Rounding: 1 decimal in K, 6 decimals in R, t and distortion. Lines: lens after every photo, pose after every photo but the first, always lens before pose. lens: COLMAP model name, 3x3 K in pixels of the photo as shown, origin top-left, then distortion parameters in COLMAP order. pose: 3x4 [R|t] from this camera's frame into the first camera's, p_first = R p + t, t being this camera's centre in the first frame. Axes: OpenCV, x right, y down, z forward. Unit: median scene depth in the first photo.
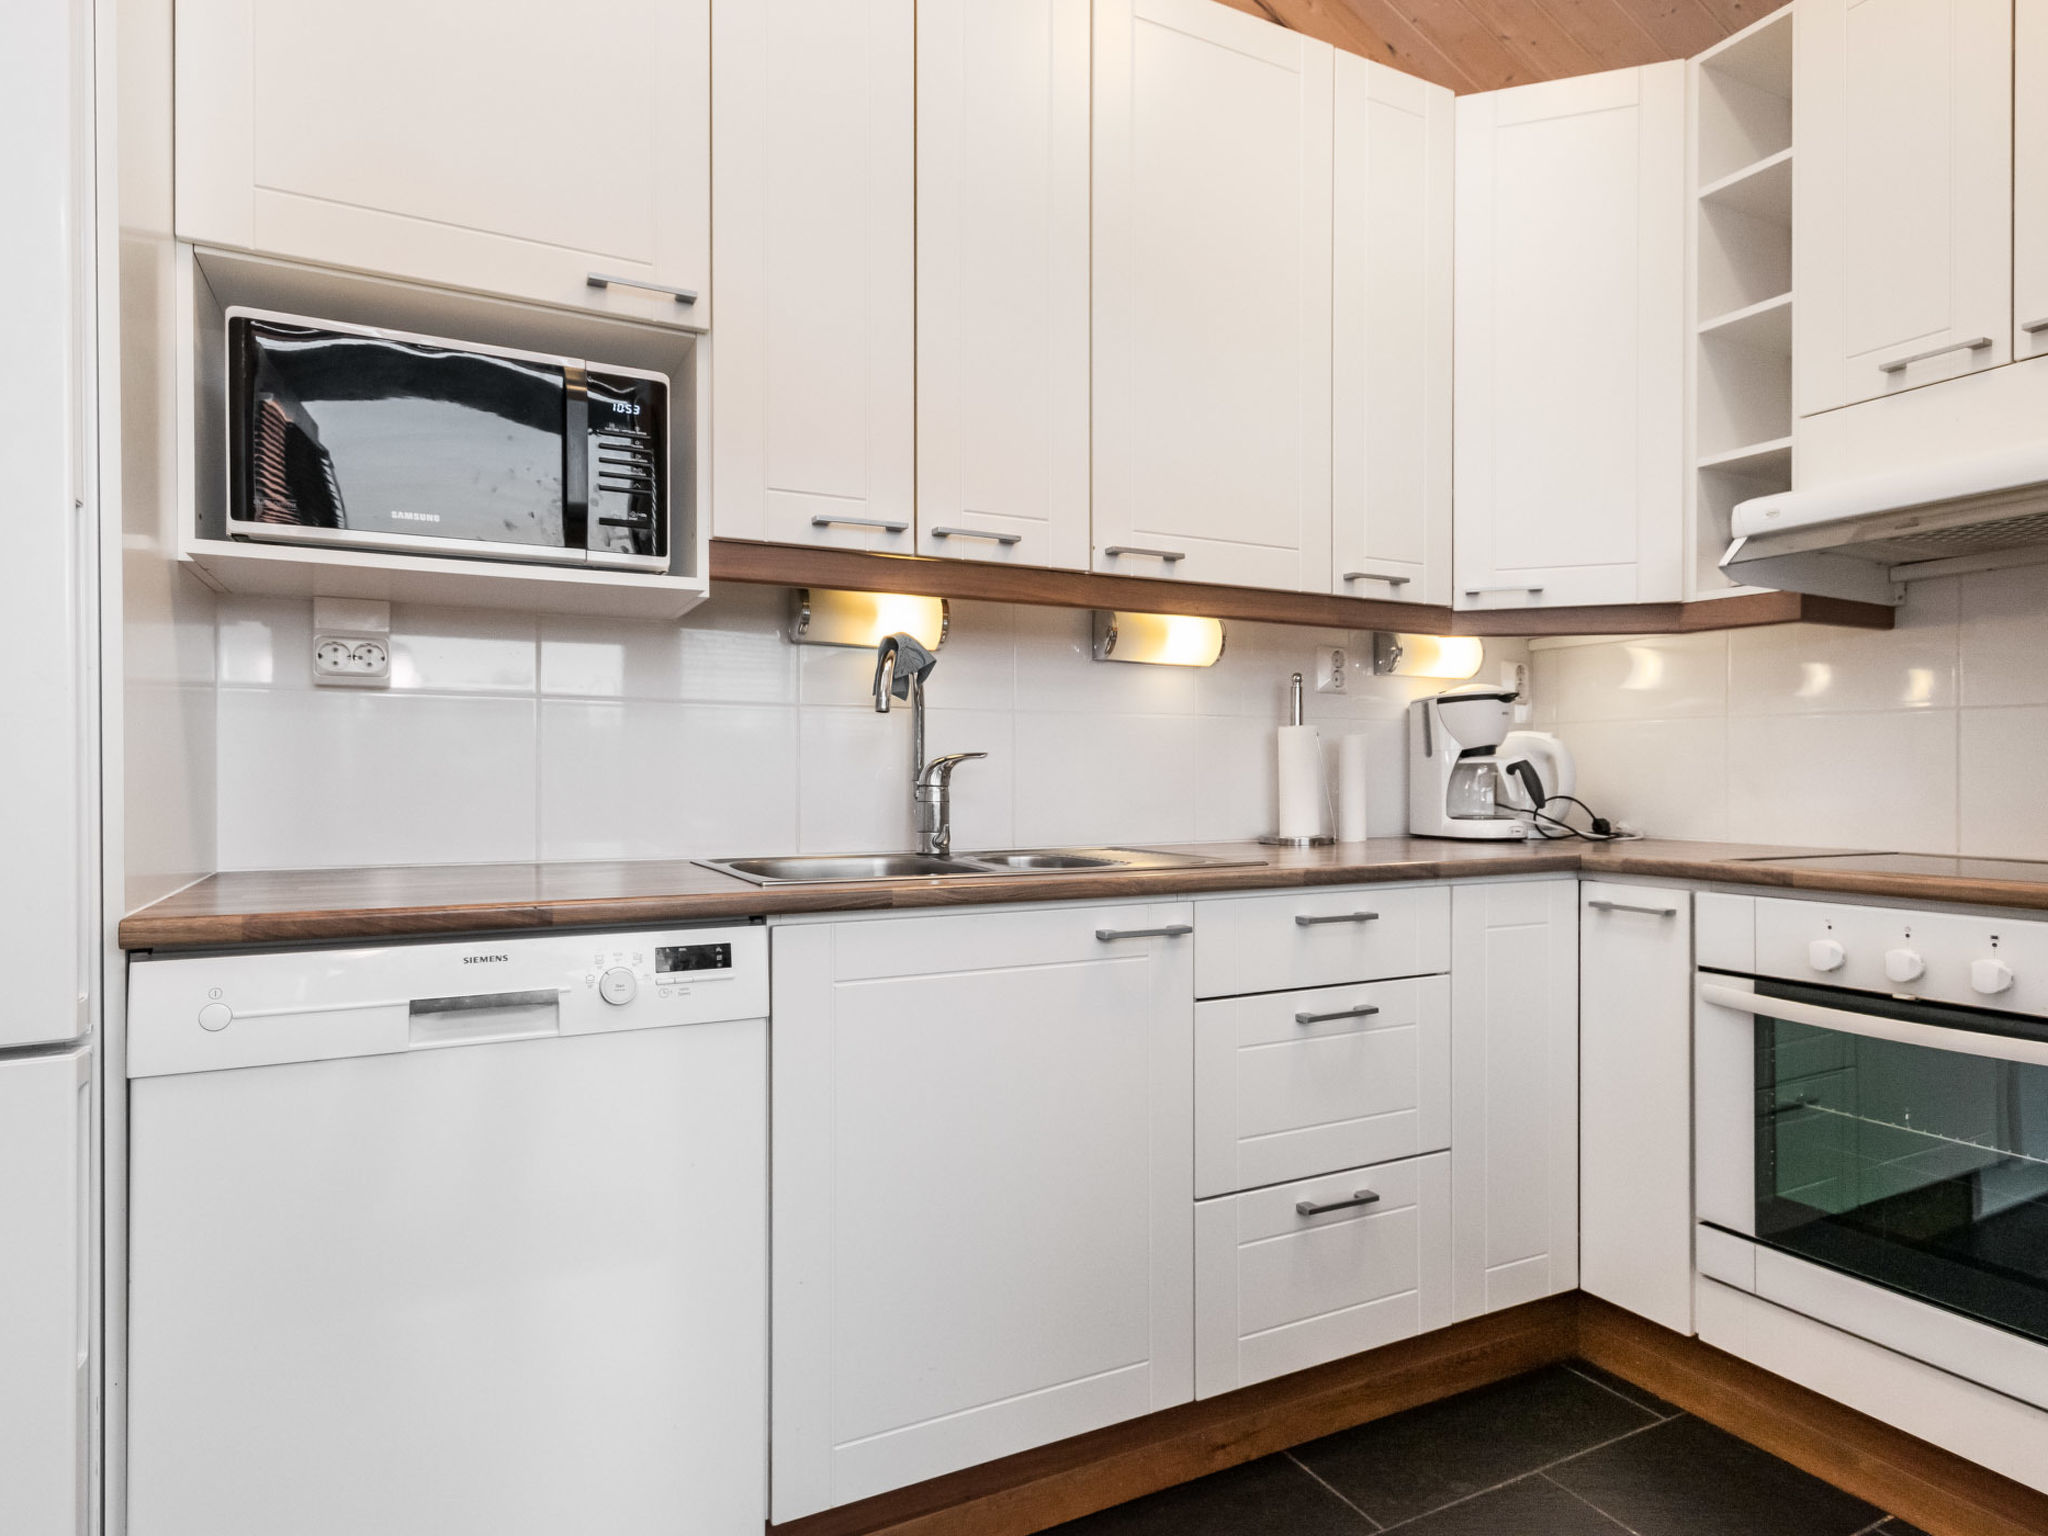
lens RADIAL K [[1171.6, 0, 1038.9], [0, 1171.6, 768.8], [0, 0, 1]] dist [-0.005466, -0.000381]
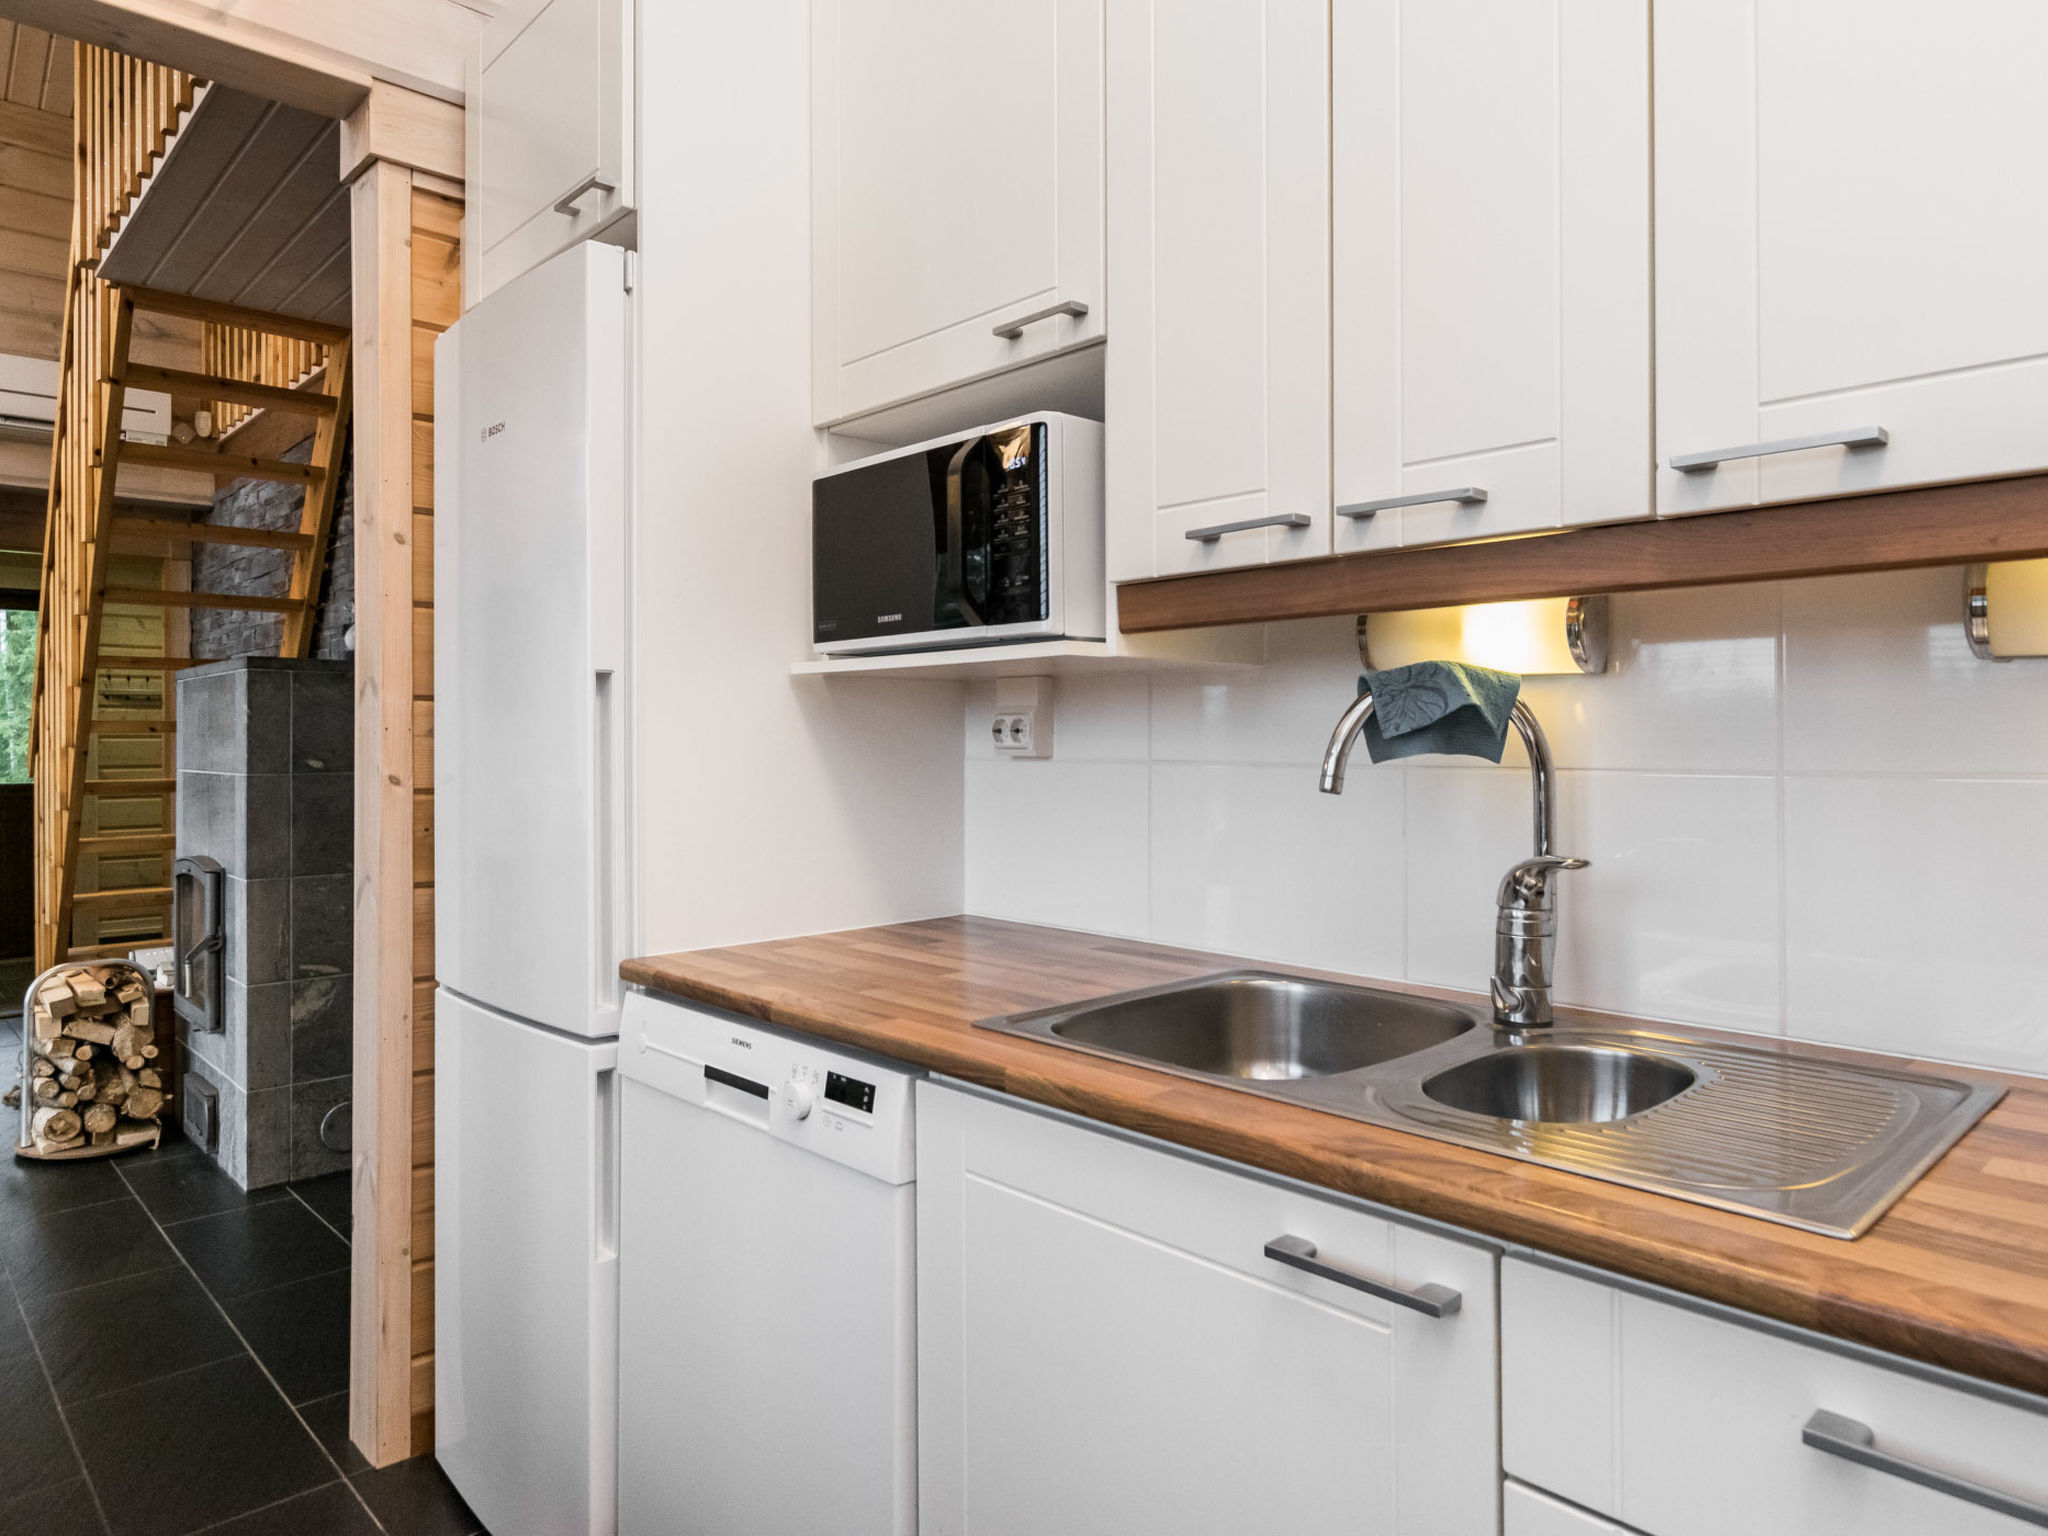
lens RADIAL K [[1273.3, 0, 1022.6], [0, 1273.3, 733.1], [0, 0, 1]] dist [-0.004967, -0.002995]
pose [[0.281276, -0.022899, -0.959354, 0.504361], [-0.010606, 0.999580, -0.026969, -0.064091], [0.959568, 0.017760, 0.280915, 0.635333]]
